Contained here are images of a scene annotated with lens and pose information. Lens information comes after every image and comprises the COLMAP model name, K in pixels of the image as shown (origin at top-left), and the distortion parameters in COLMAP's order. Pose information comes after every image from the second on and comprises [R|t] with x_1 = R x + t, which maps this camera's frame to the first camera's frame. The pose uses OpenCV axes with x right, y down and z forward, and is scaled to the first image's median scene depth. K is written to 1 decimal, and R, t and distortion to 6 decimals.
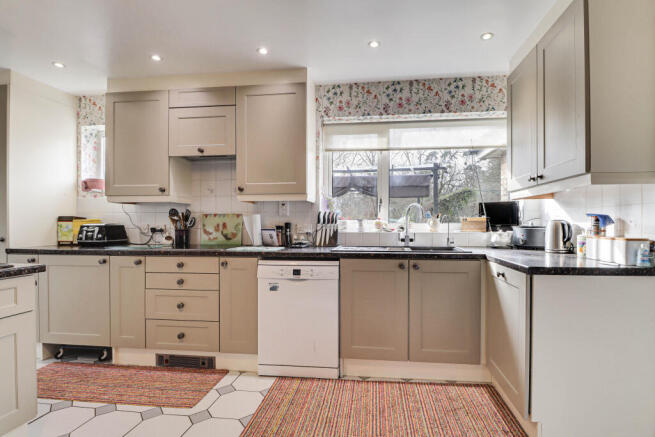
lens RADIAL K [[317.2, 0, 323.5], [0, 317.2, 221.2], [0, 0, 1]] dist [-0.003558, -0.000641]
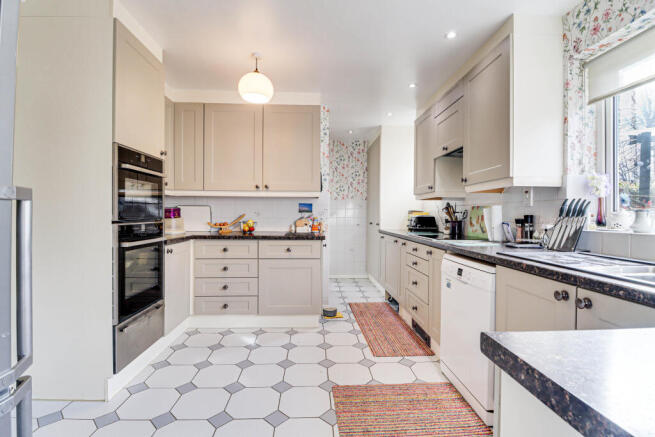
lens RADIAL K [[288.9, 0, 328.0], [0, 288.9, 212.2], [0, 0, 1]] dist [-0.029237, -0.000234]
pose [[0.208052, -0.006260, -0.978098, 0.512373], [-0.004320, 0.999964, -0.007319, 0.004952], [0.978108, 0.005748, 0.208018, 0.415608]]
